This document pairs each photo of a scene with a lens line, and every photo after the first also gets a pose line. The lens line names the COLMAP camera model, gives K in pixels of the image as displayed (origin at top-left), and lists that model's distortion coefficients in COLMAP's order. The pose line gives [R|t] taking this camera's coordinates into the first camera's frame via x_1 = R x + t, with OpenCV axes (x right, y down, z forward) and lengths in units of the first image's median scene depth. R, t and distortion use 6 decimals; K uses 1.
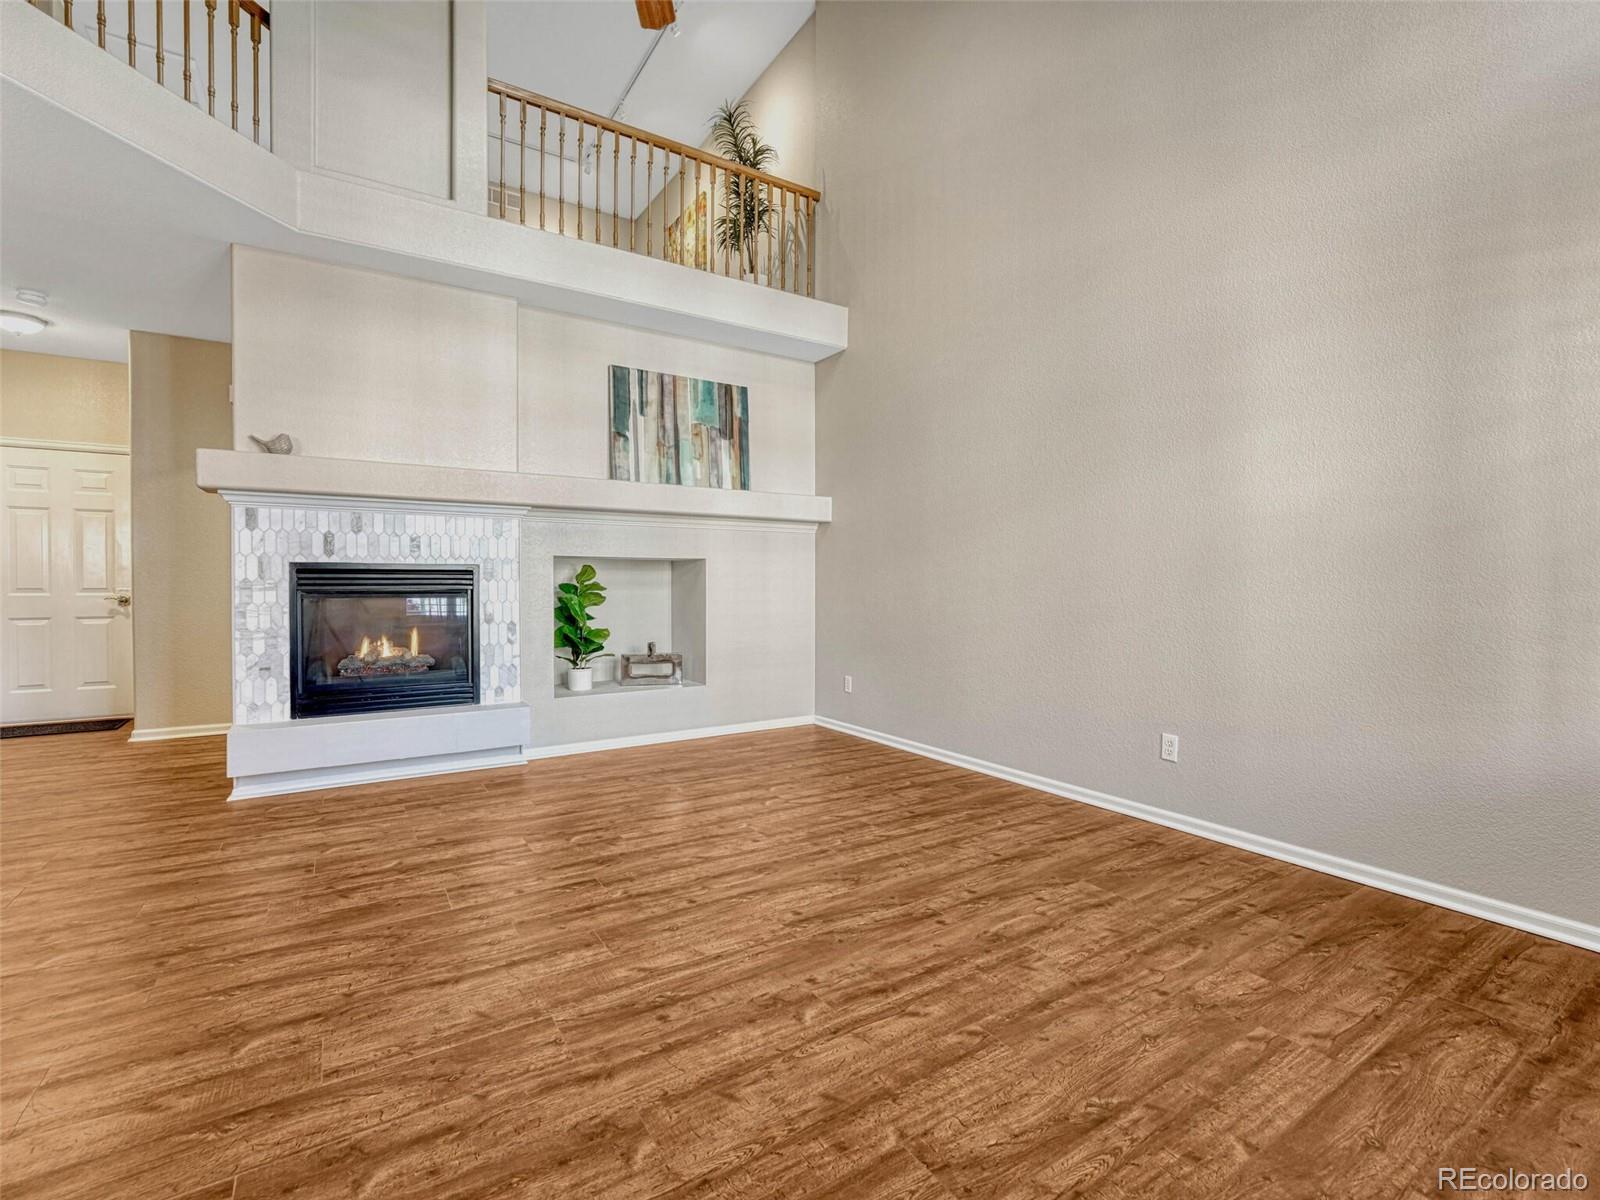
lens RADIAL K [[725.7, 0, 805.0], [0, 725.7, 595.9], [0, 0, 1]] dist [0.000318, 0.000247]
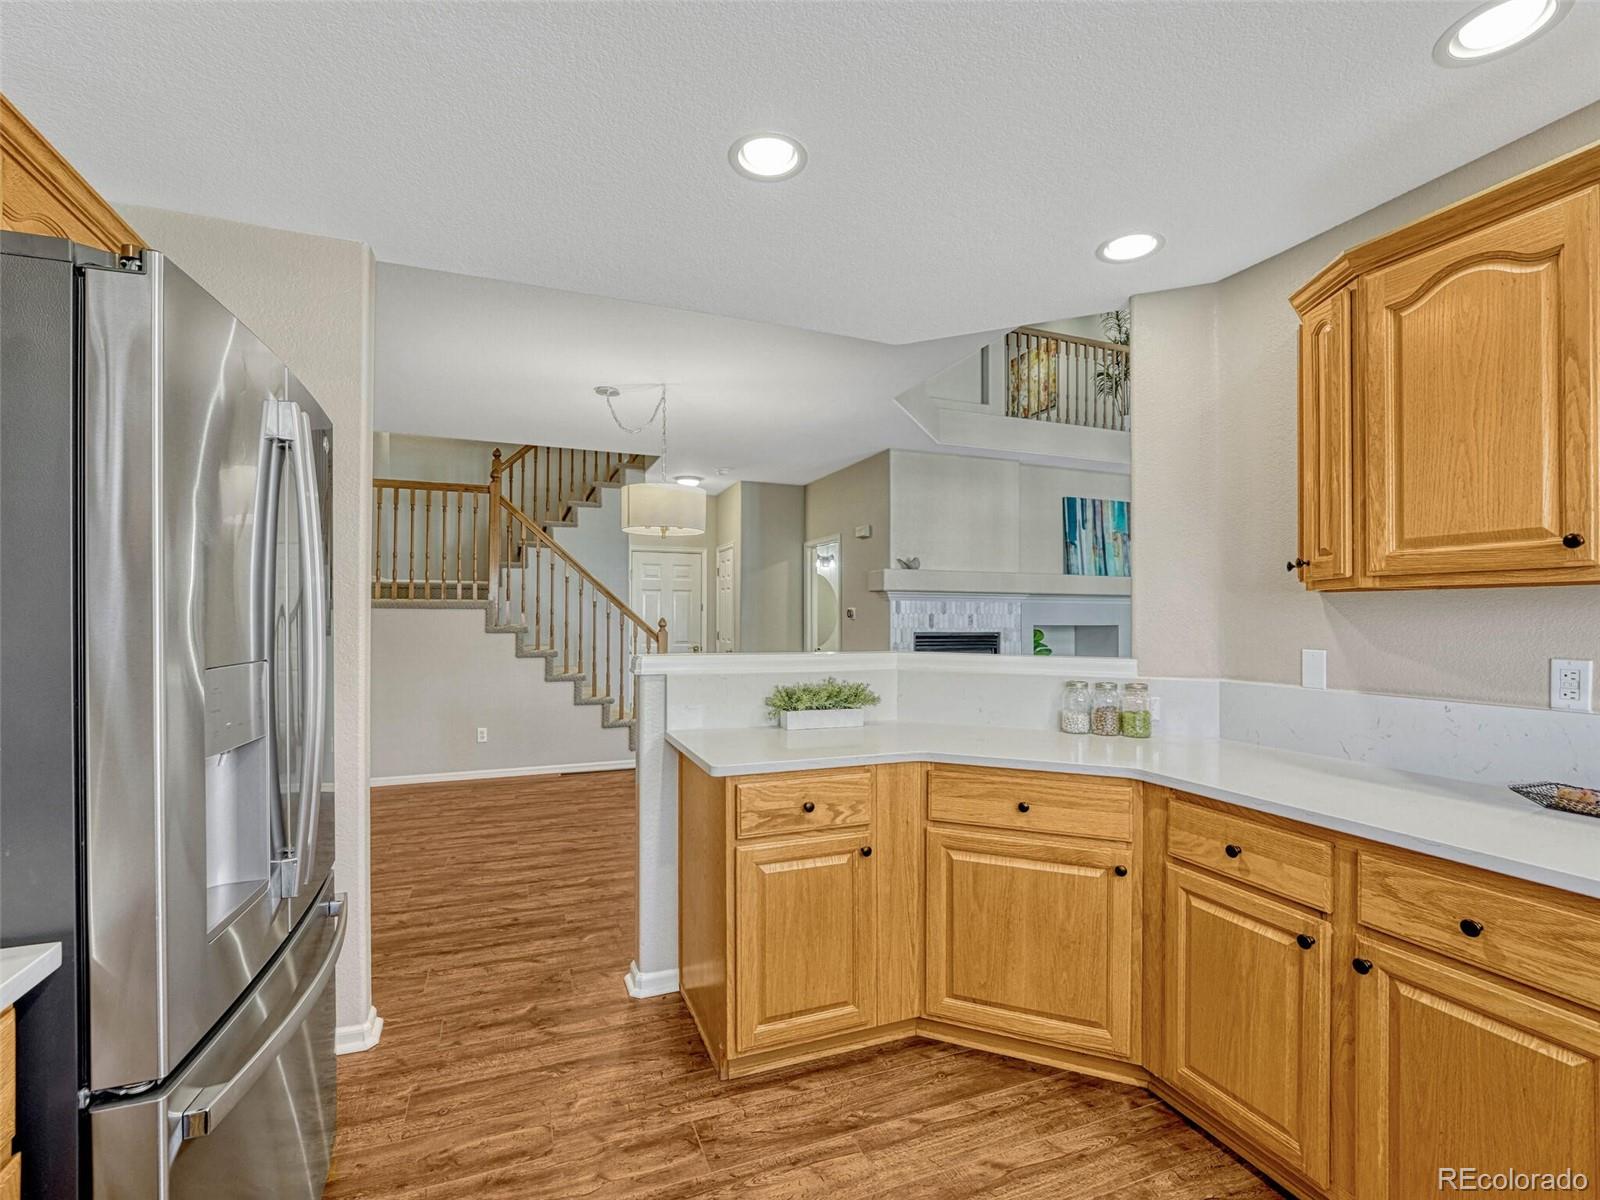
lens RADIAL K [[733.0, 0, 830.8], [0, 733.0, 613.9], [0, 0, 1]] dist [-0.011094, -0.000037]
pose [[0.982277, 0.002276, -0.187422, -0.456305], [-0.007810, 0.999555, -0.028793, -0.030628], [0.187273, 0.029747, 0.981857, -0.556307]]
